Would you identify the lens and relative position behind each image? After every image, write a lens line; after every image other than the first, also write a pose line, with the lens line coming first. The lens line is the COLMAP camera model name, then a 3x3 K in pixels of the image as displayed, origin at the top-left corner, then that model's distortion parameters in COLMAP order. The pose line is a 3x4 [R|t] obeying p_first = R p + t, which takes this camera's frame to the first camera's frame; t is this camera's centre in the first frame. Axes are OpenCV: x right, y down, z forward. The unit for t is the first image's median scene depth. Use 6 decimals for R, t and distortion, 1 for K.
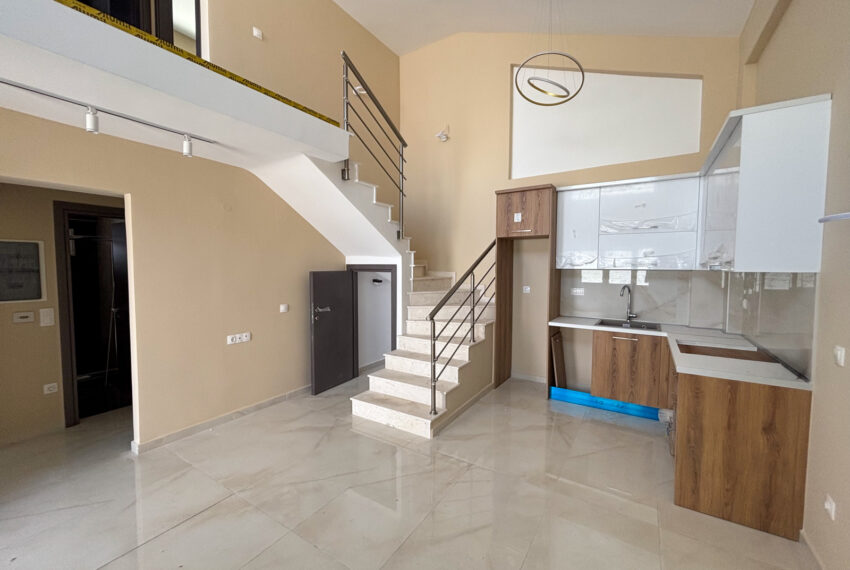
lens RADIAL K [[347.3, 0, 423.3], [0, 347.3, 284.9], [0, 0, 1]] dist [0.006739, 0.000544]
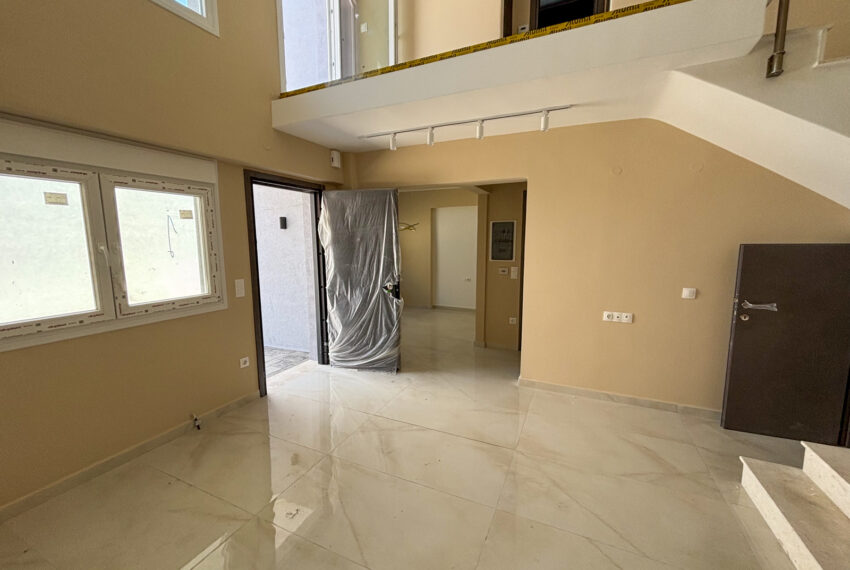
lens RADIAL K [[347.3, 0, 425.3], [0, 347.3, 283.6], [0, 0, 1]] dist [0.006739, 0.000544]
pose [[0.149284, 0.121793, -0.981265, 0.434325], [-0.053092, 0.991941, 0.115041, -0.014889], [0.987368, 0.034923, 0.154547, 0.591102]]
